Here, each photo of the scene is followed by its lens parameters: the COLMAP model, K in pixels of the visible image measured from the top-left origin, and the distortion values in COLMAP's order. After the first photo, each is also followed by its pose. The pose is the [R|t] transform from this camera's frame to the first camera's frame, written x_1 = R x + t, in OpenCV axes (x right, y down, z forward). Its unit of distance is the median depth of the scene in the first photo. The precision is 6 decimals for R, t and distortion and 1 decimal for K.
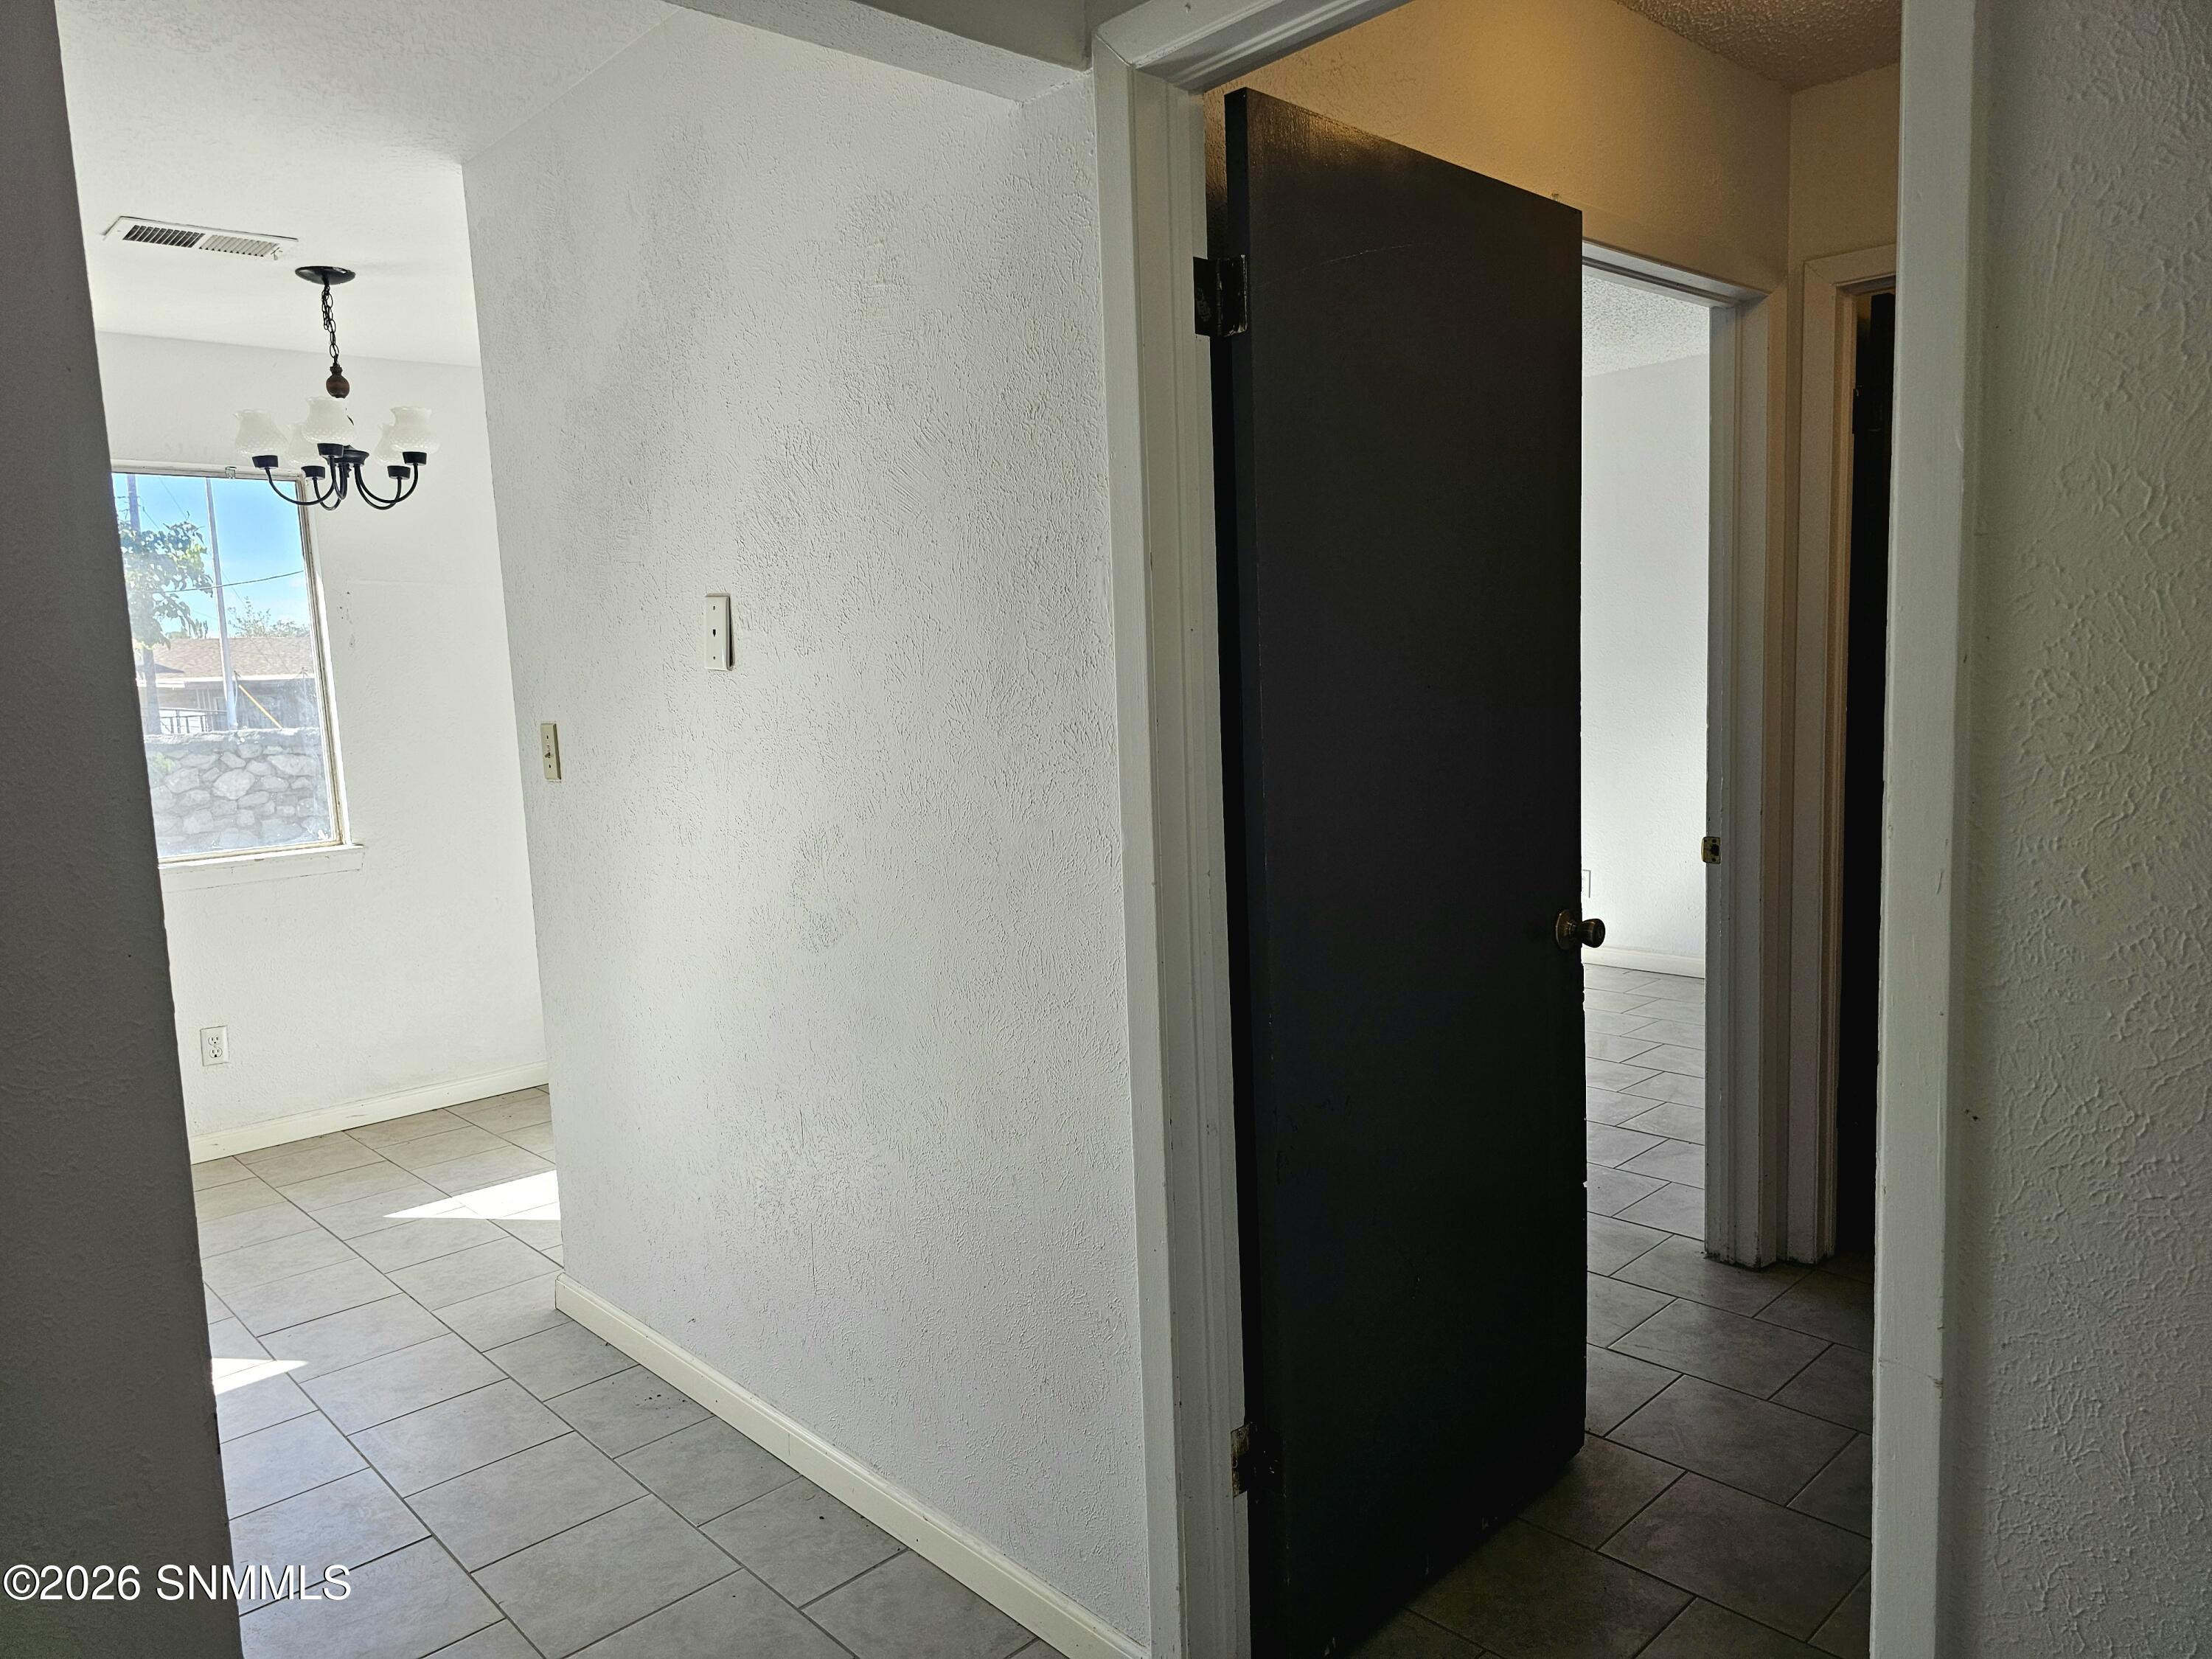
lens RADIAL K [[1477.9, 0, 1108.5], [0, 1477.9, 836.8], [0, 0, 1]] dist [0.061689, -0.056125]
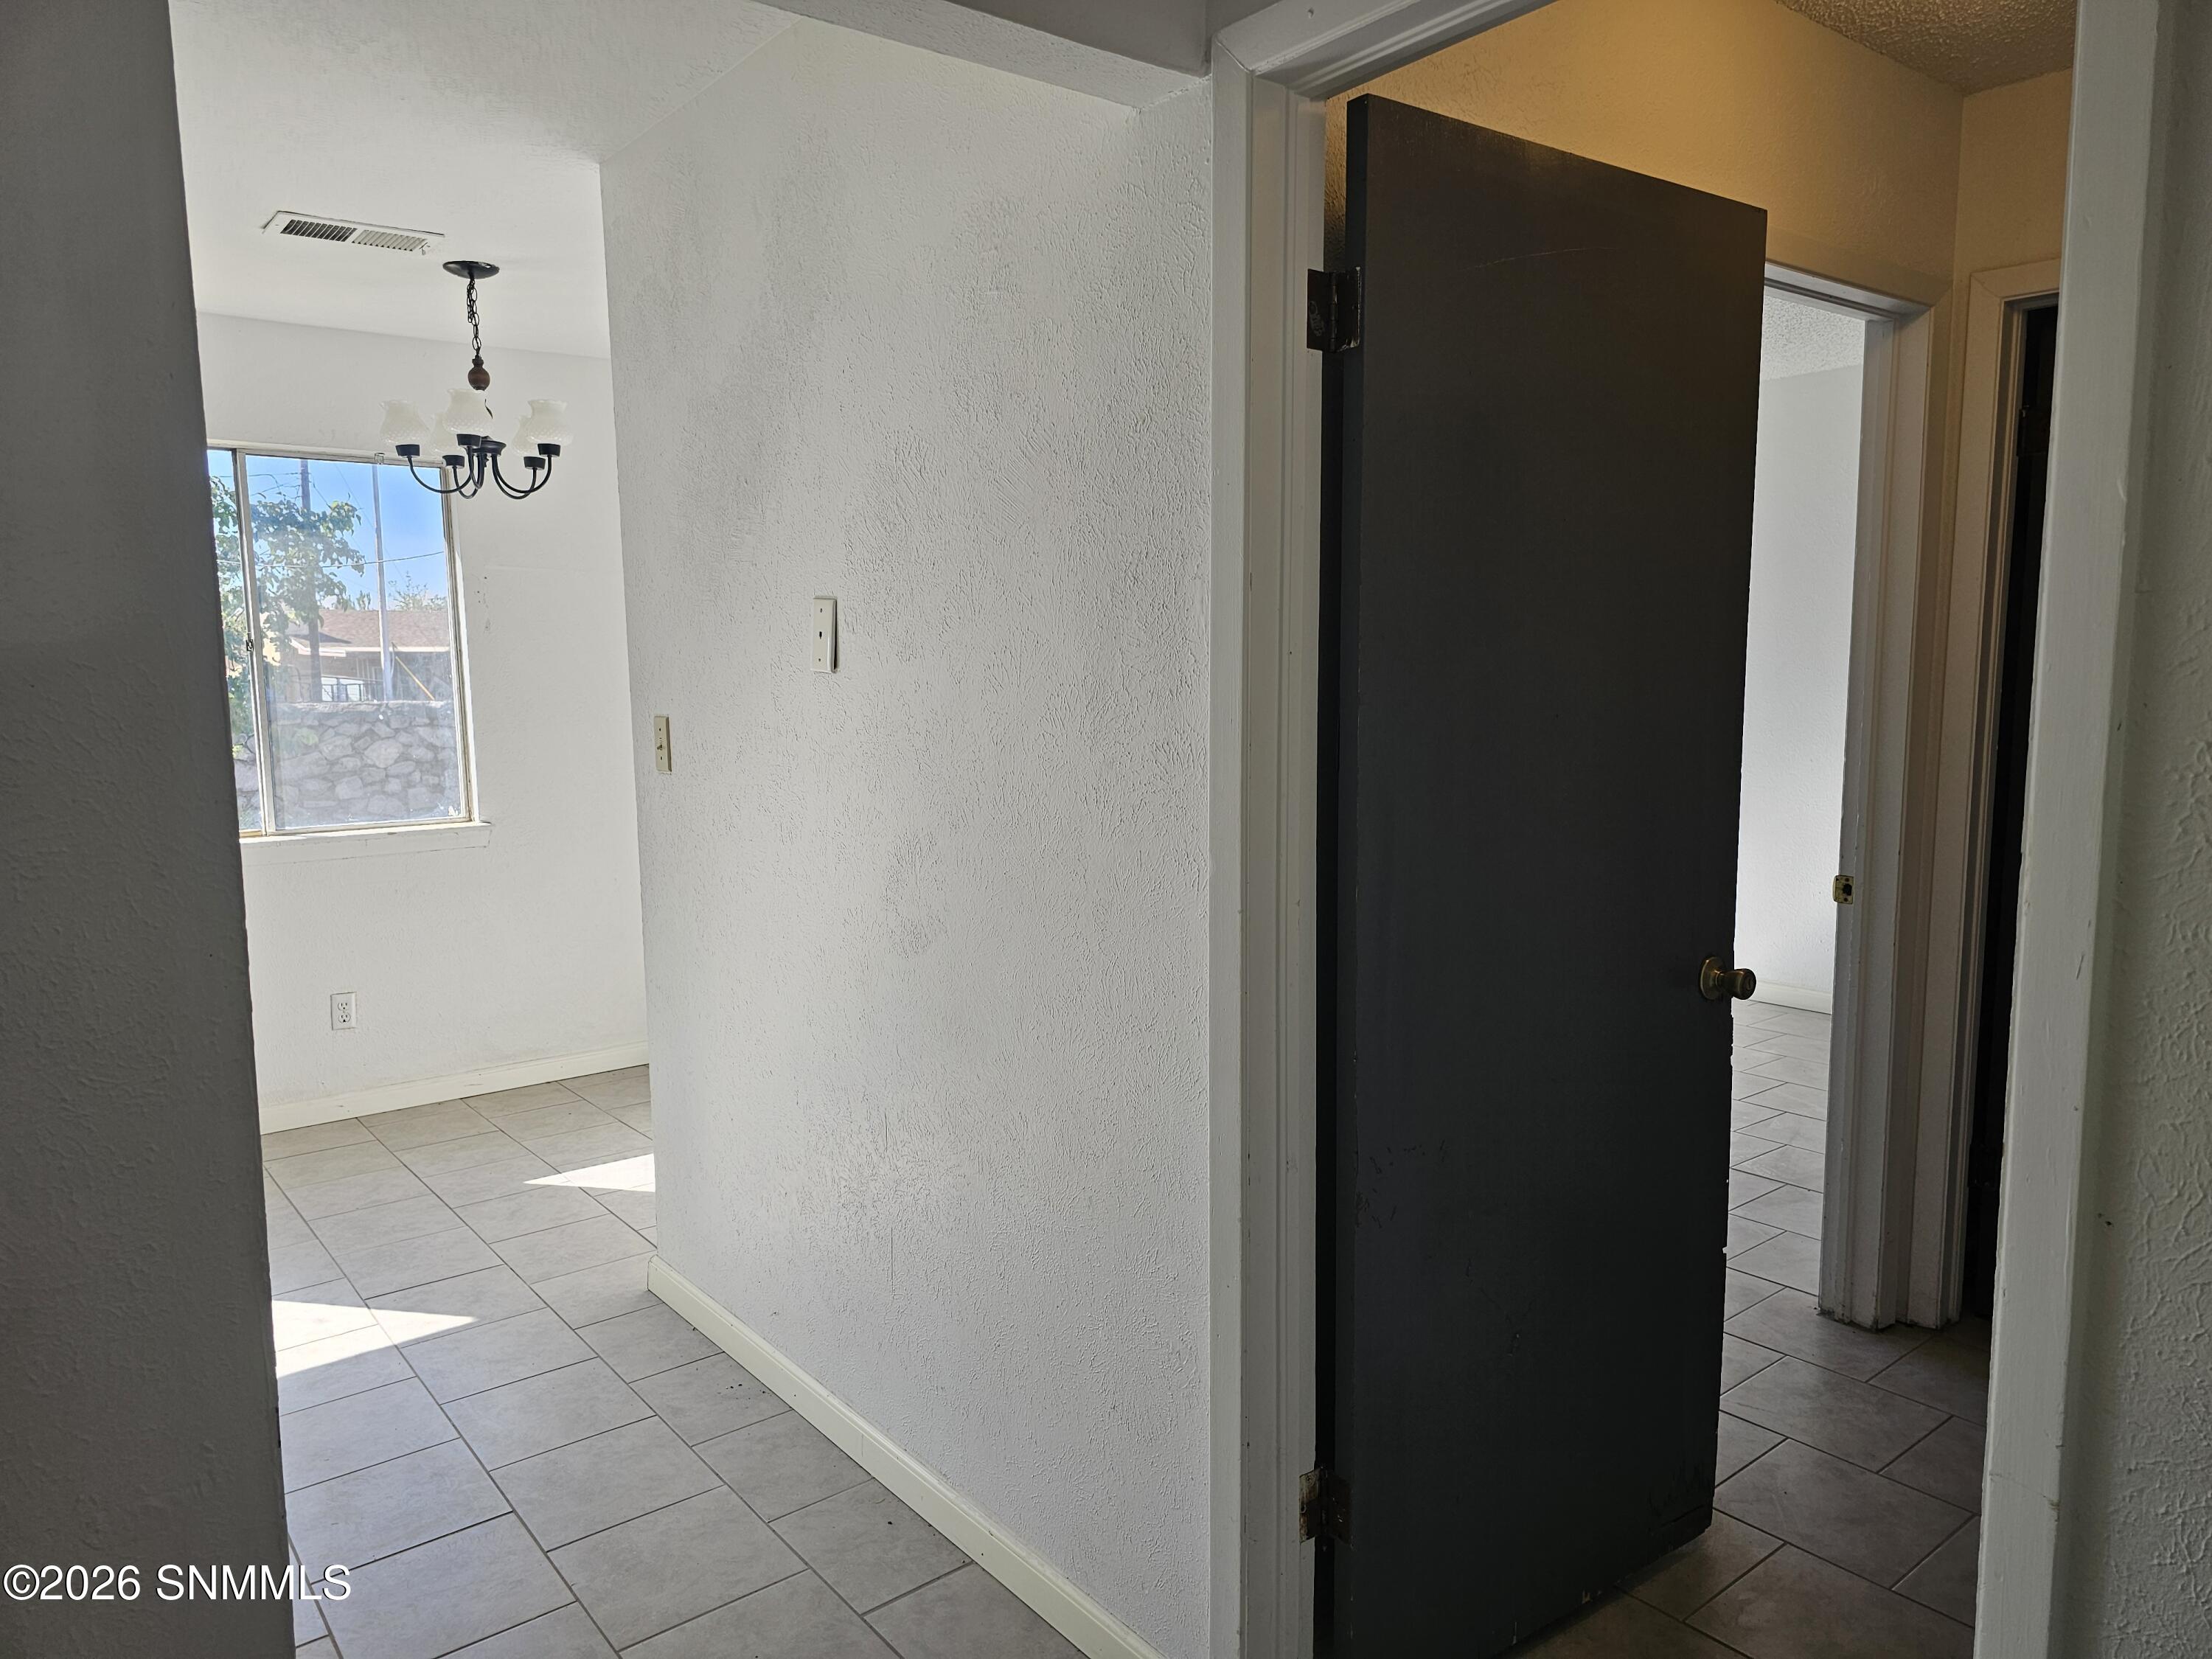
lens RADIAL K [[1477.9, 0, 1111.5], [0, 1477.9, 837.9], [0, 0, 1]] dist [0.061689, -0.056125]
pose [[0.996276, 0.040944, -0.075882, 0.012171], [-0.040673, 0.999159, 0.005121, -0.012621], [0.076028, -0.002016, 0.997104, 0.014712]]
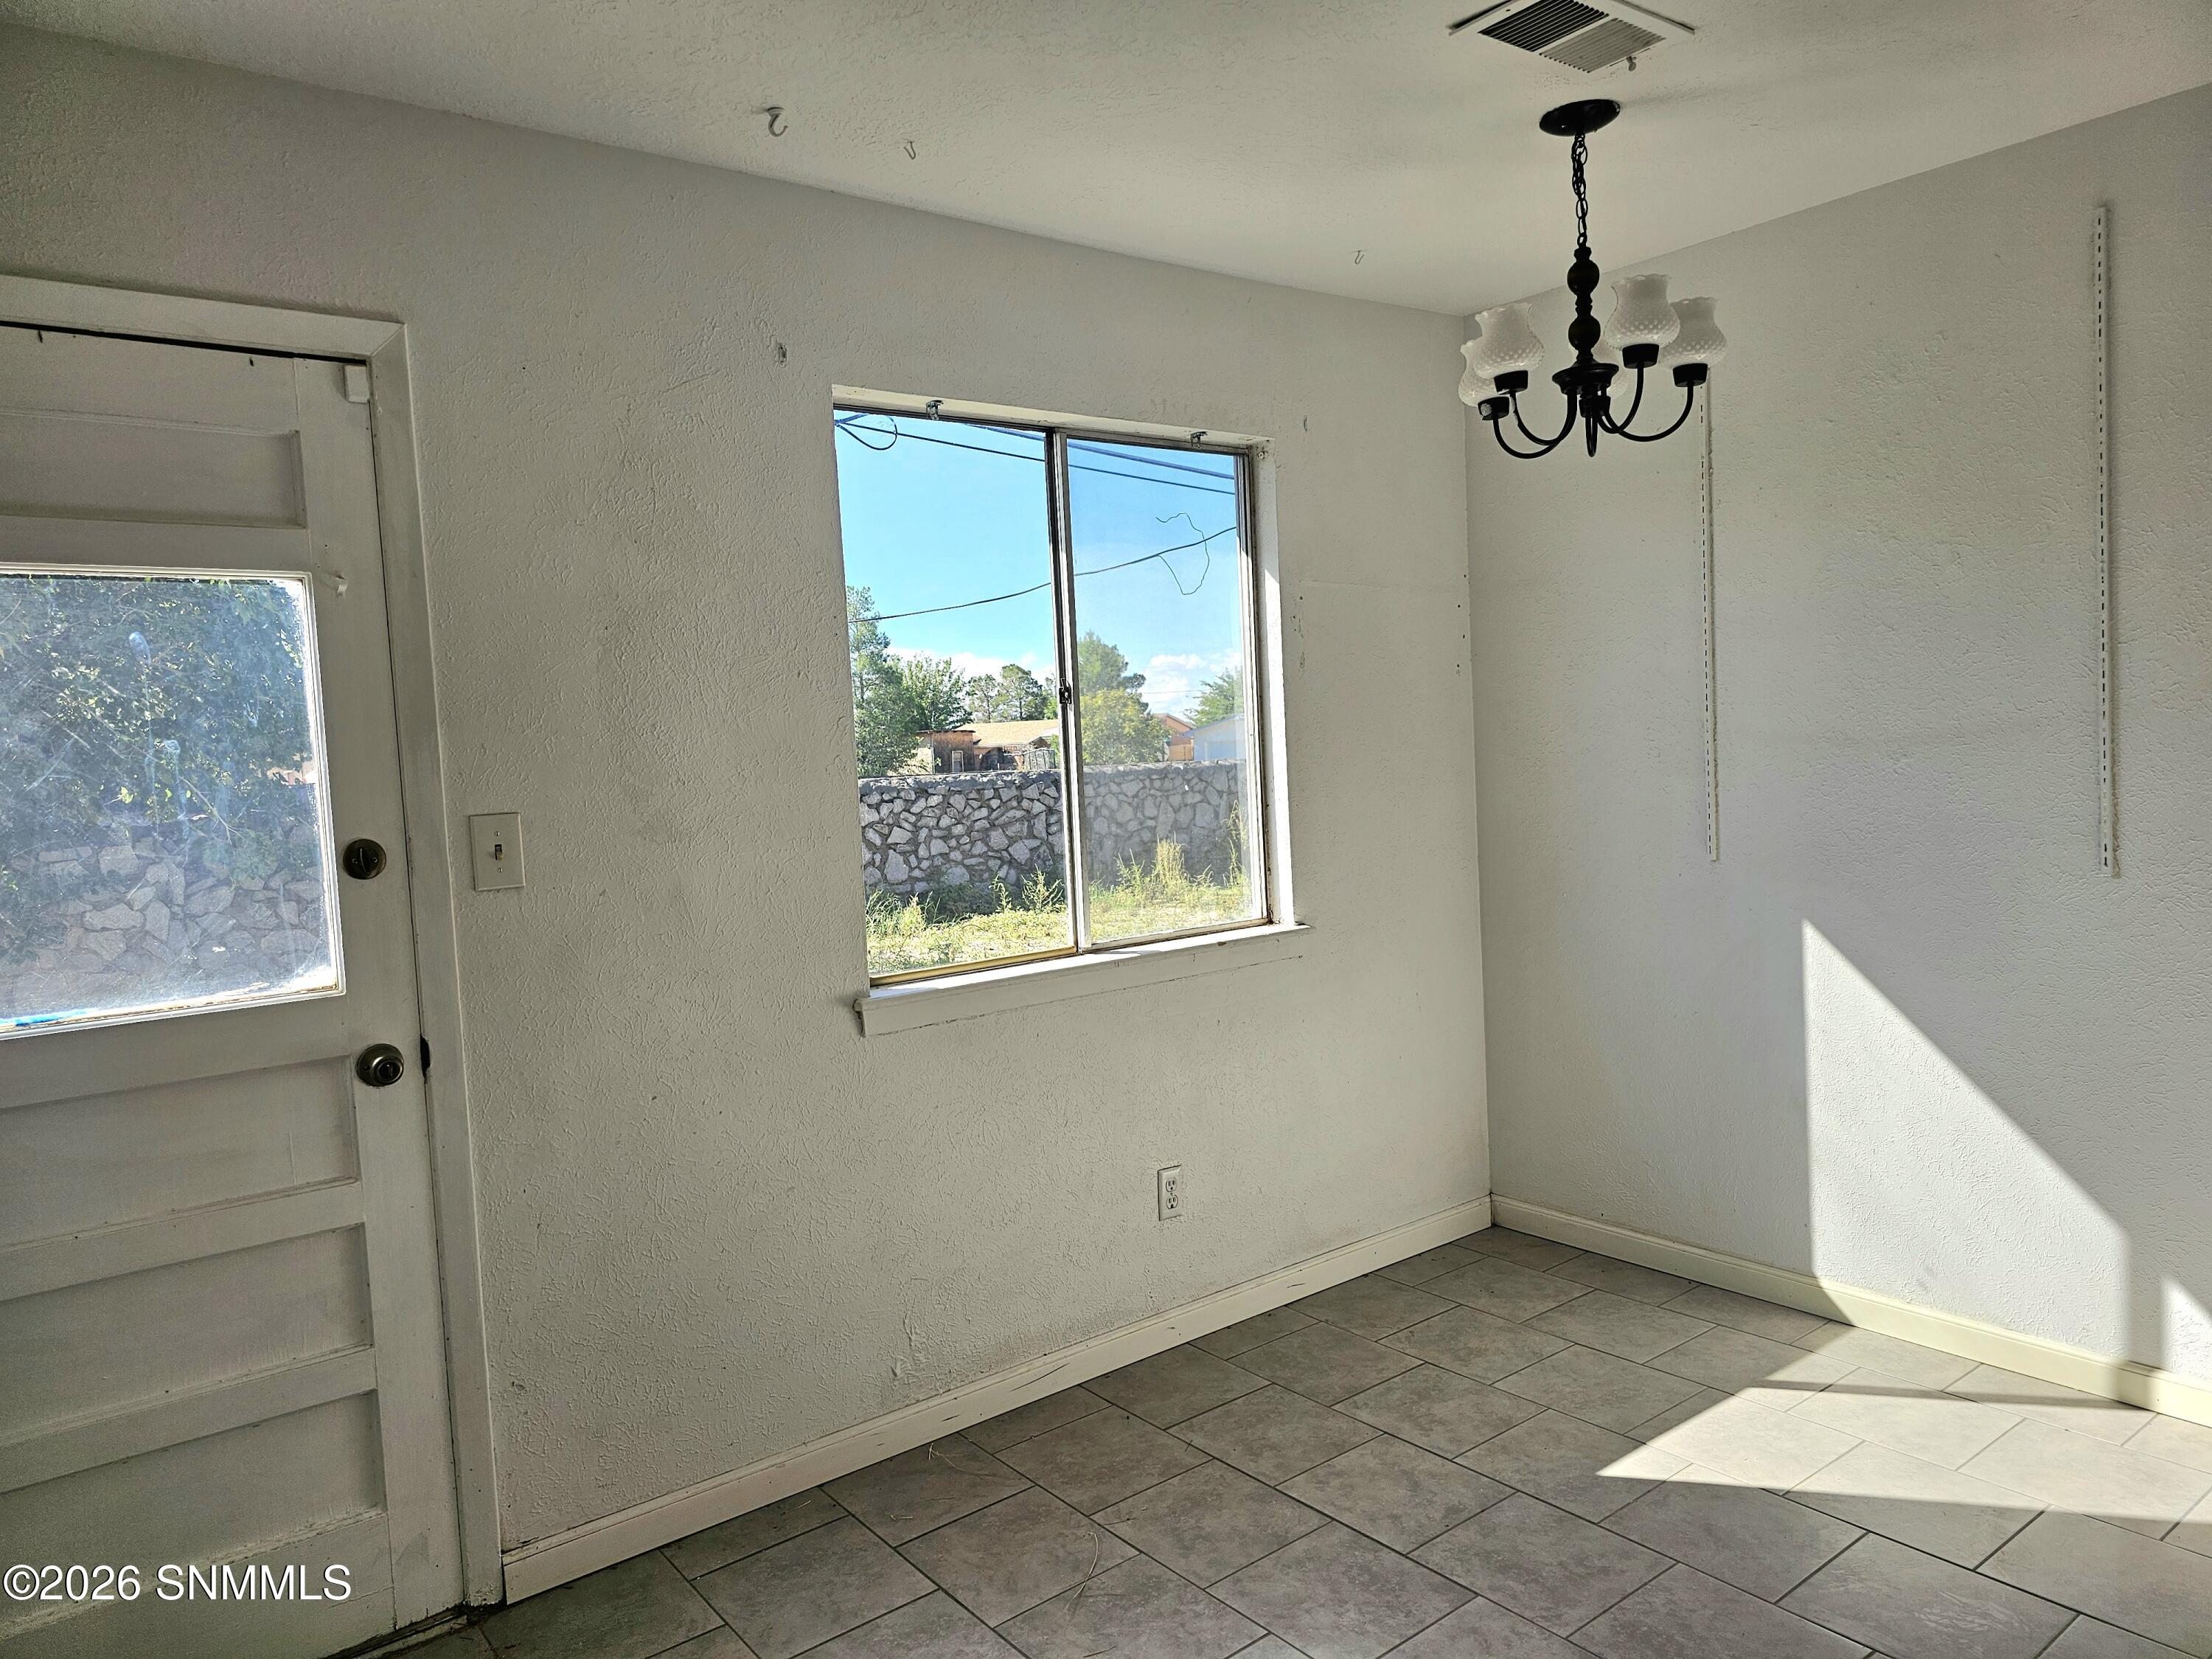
lens RADIAL K [[1477.9, 0, 1096.4], [0, 1477.9, 823.5], [0, 0, 1]] dist [0.061689, -0.056125]
pose [[0.995276, 0.000595, -0.097081, -0.975422], [-0.005847, 0.998534, -0.053817, -0.008904], [0.096906, 0.054130, 0.993820, 0.431171]]
